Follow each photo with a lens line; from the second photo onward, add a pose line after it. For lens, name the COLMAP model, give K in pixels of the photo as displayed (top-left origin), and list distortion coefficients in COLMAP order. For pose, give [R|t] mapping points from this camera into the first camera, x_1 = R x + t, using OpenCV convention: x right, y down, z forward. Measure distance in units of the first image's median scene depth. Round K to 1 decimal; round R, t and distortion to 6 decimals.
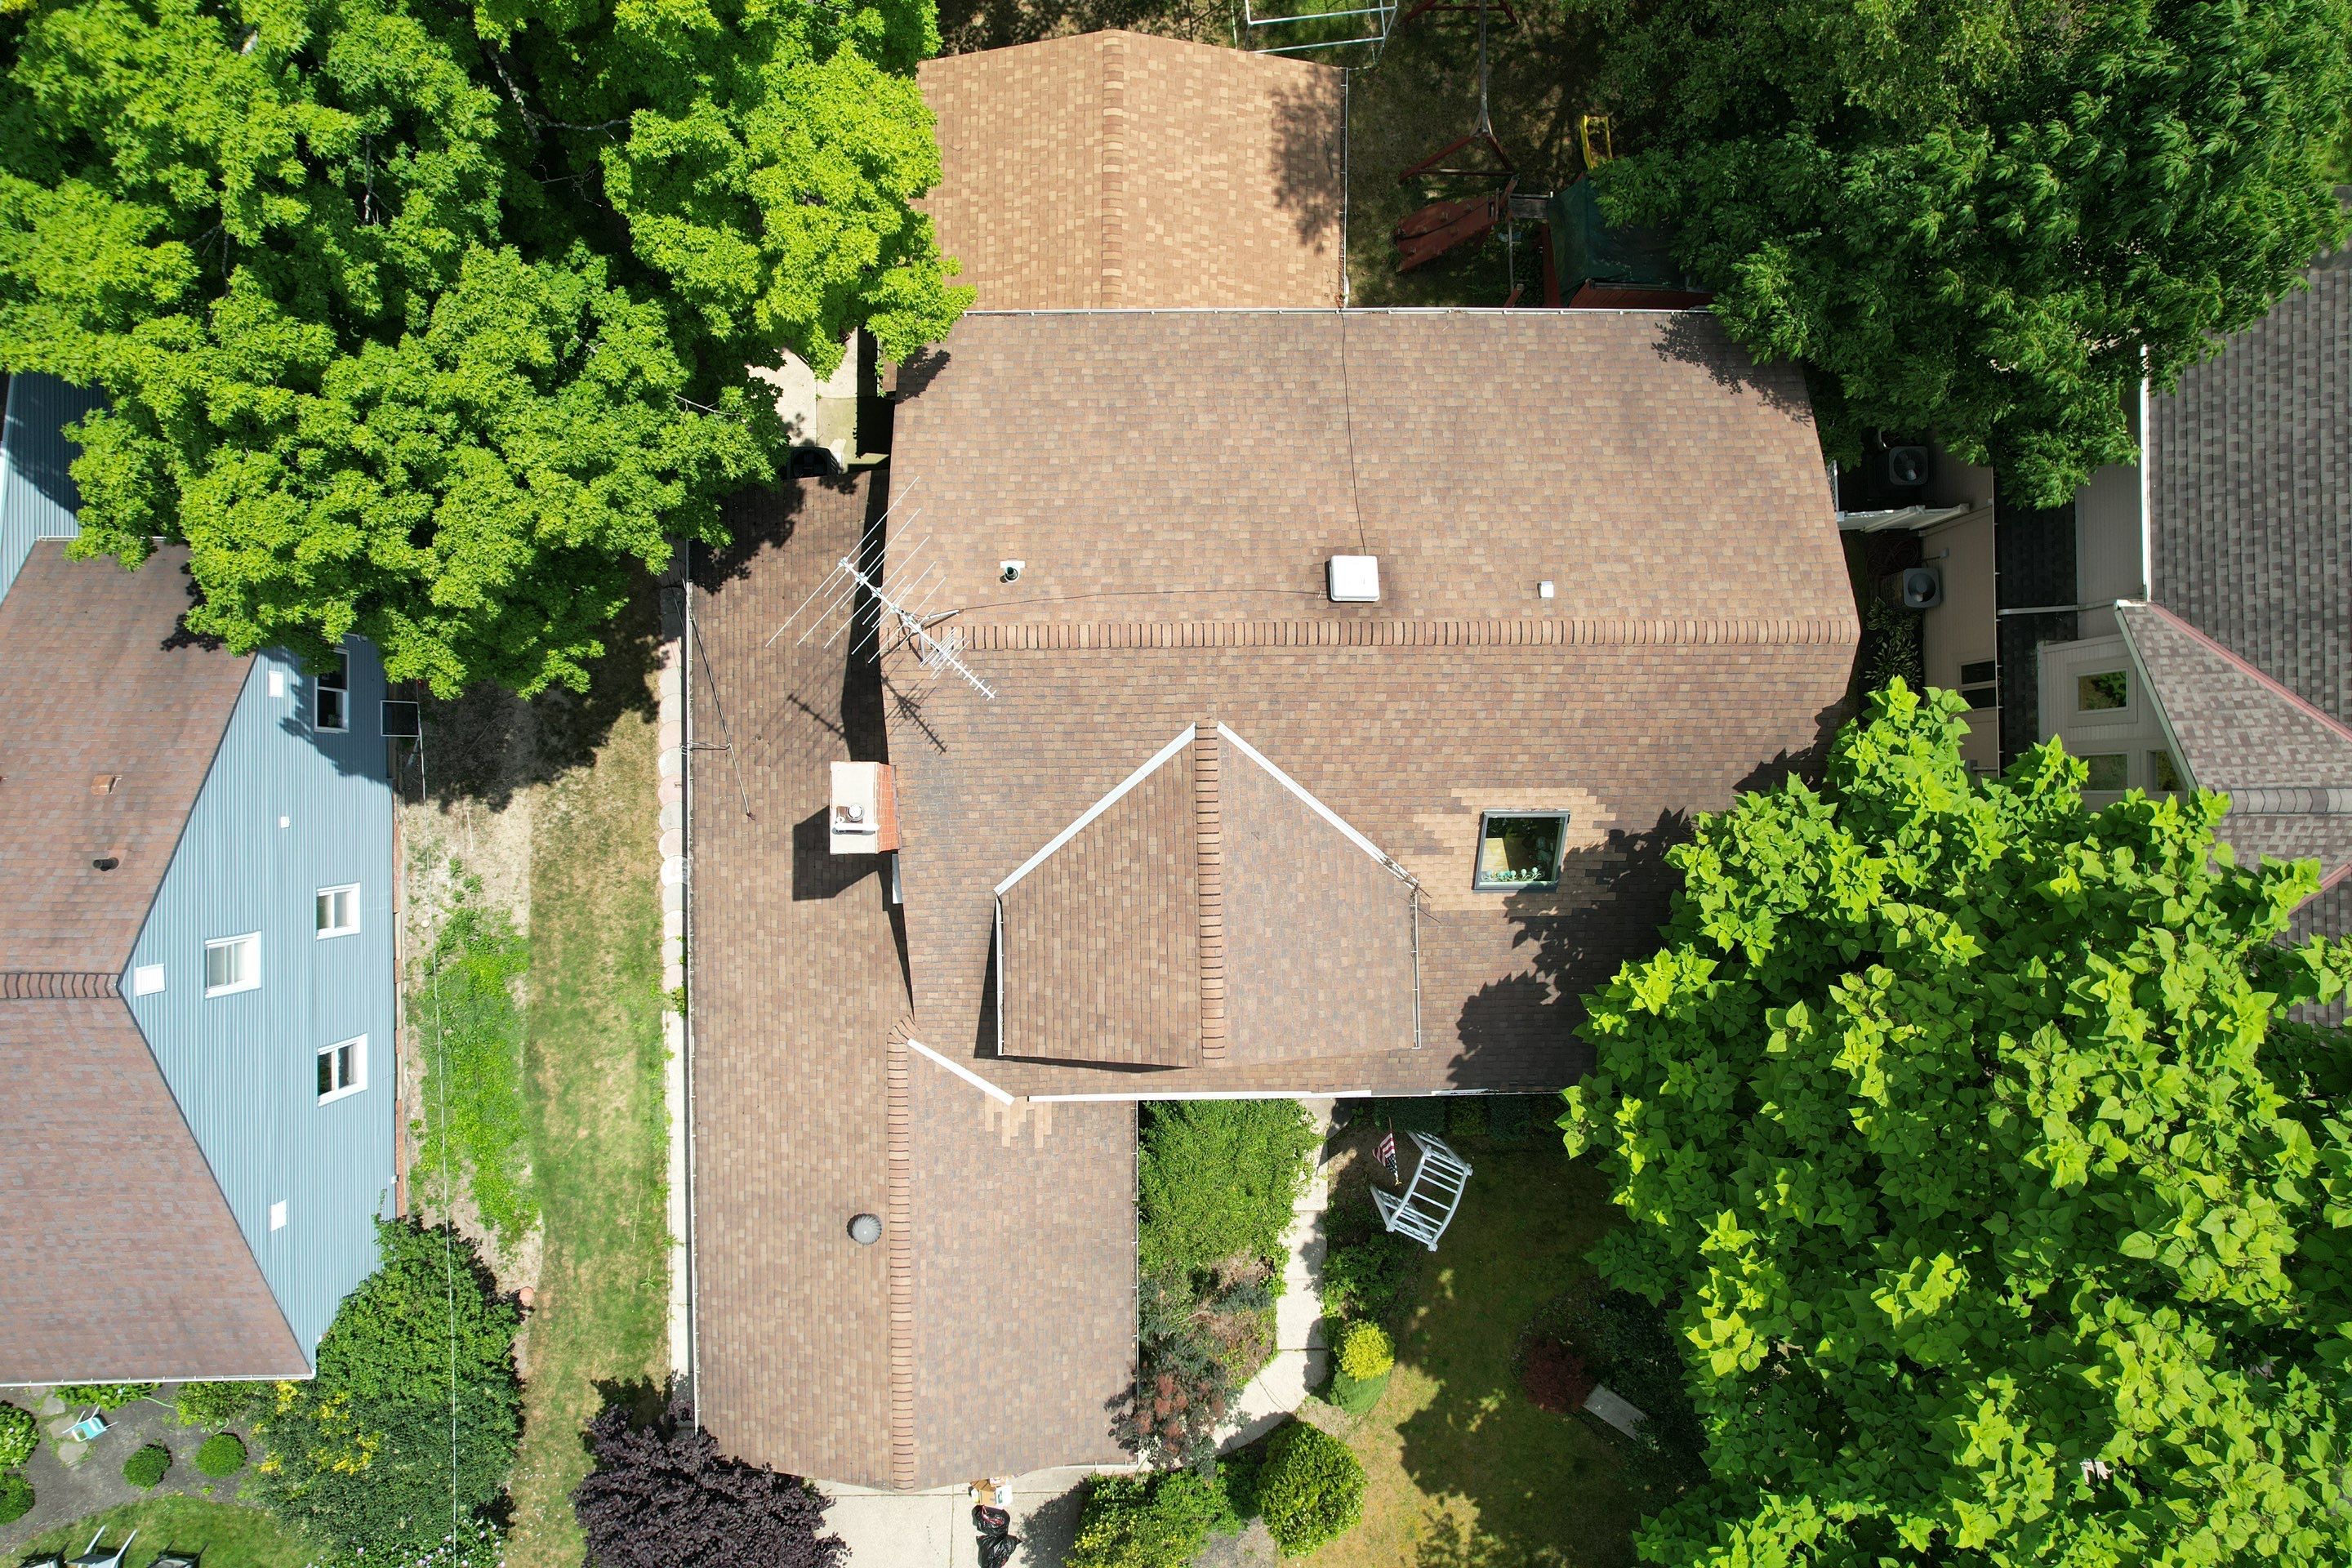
lens RADIAL K [[1501.9, 0, 1175.1], [0, 1501.9, 792.2], [0, 0, 1]] dist [-0.078059, 0.064917]
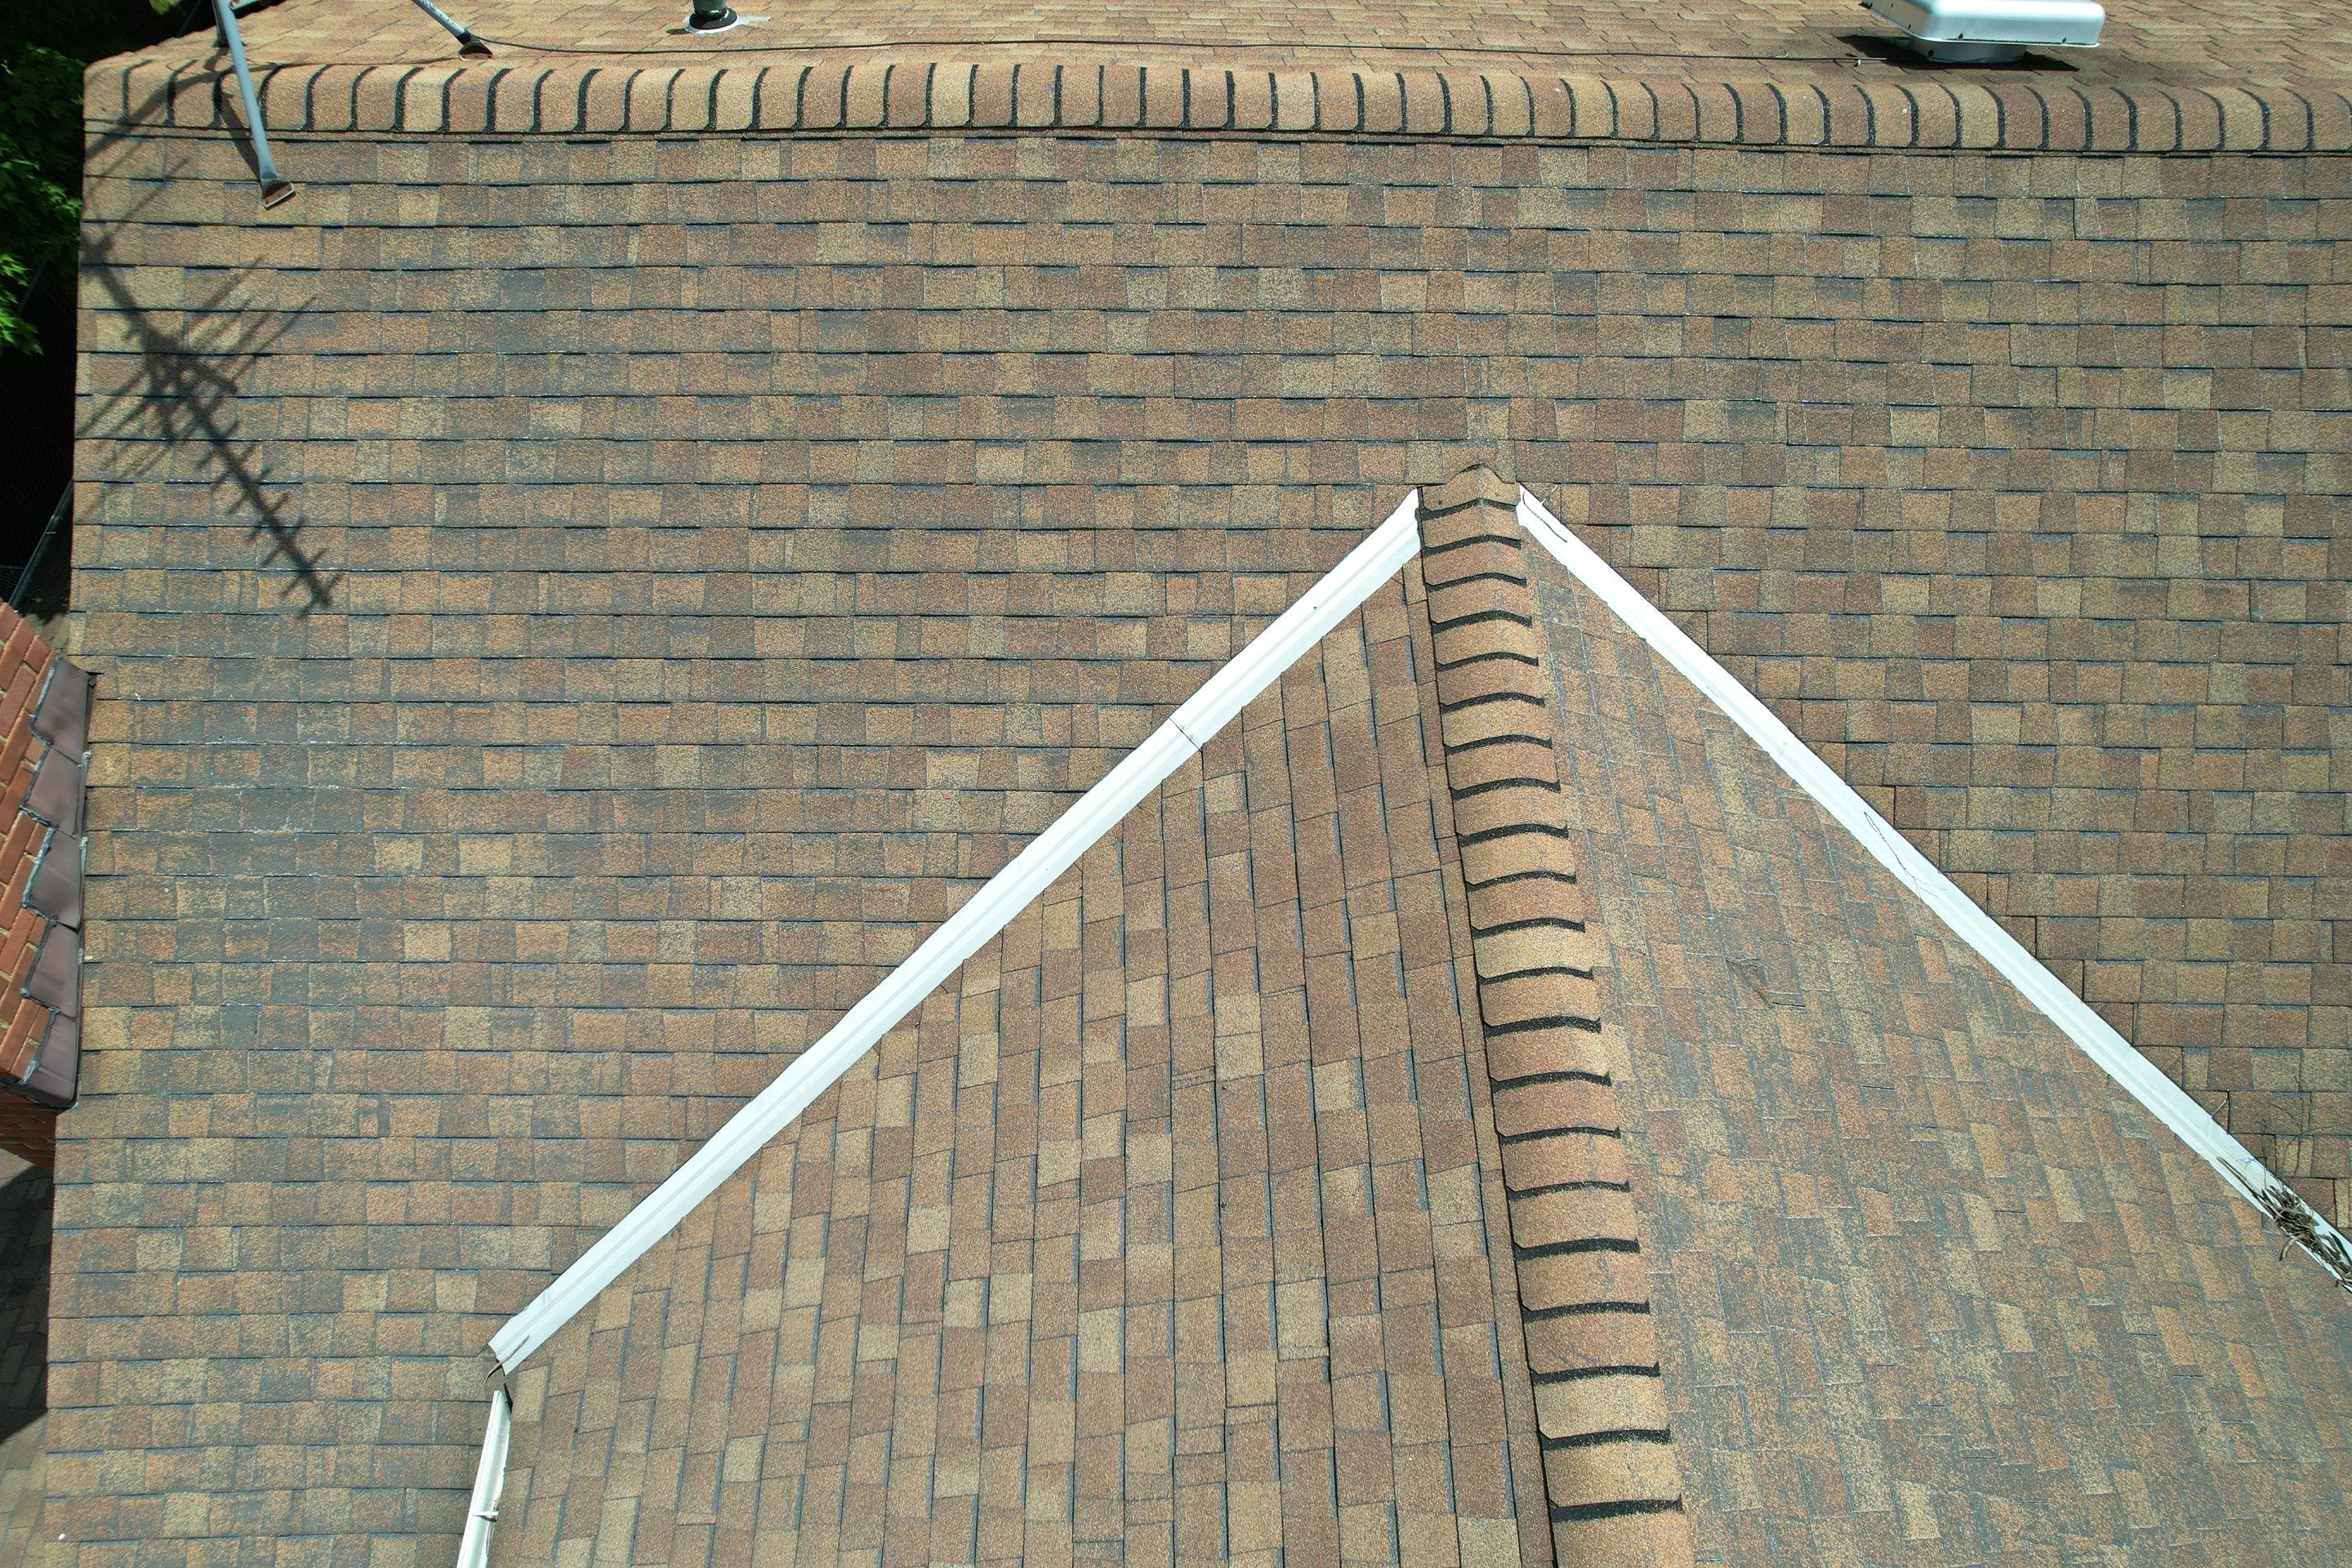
lens RADIAL K [[1501.9, 0, 1177.5], [0, 1501.9, 786.6], [0, 0, 1]] dist [-0.078059, 0.064917]
pose [[0.999943, -0.000993, -0.010676, -0.020752], [-0.004616, 0.858832, -0.512237, 0.108403], [0.009678, 0.512257, 0.858778, 0.809834]]
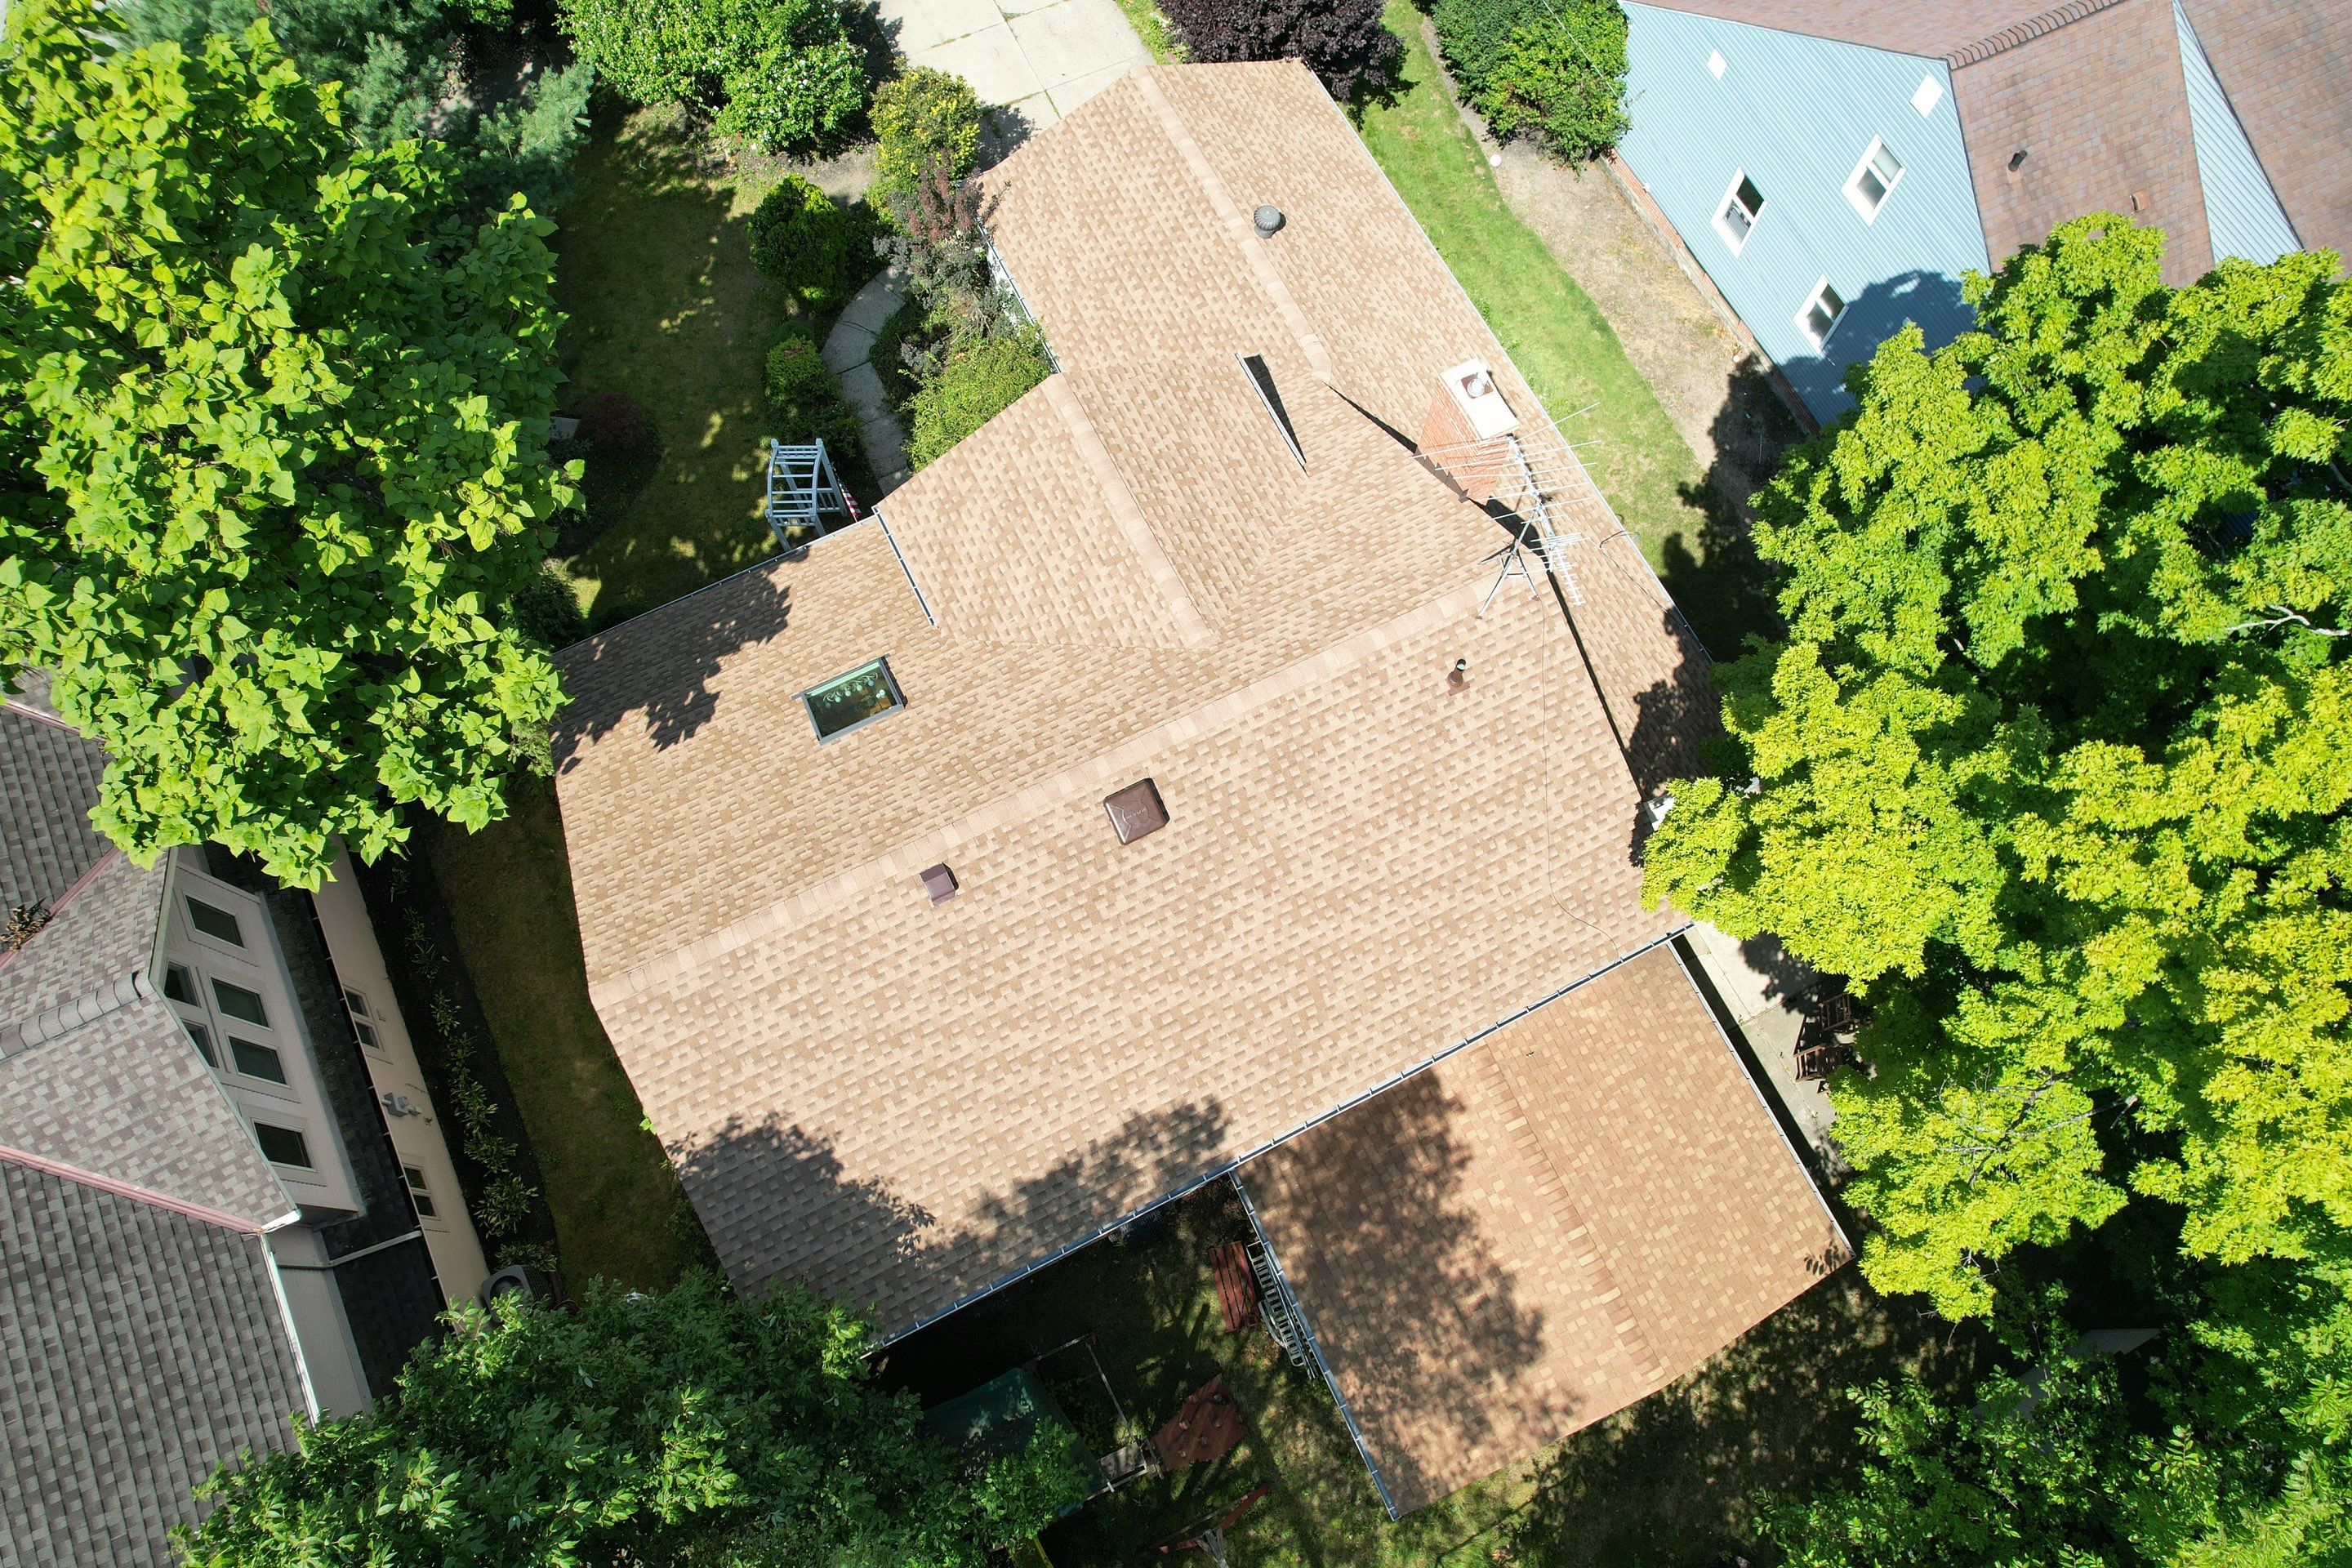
lens RADIAL K [[1501.9, 0, 1169.7], [0, 1501.9, 789.8], [0, 0, 1]] dist [-0.078059, 0.064917]
pose [[-0.897960, 0.403813, -0.174937, 0.245865], [-0.439062, -0.849045, 0.293848, -0.393475], [-0.029870, 0.340672, 0.939707, 0.112283]]
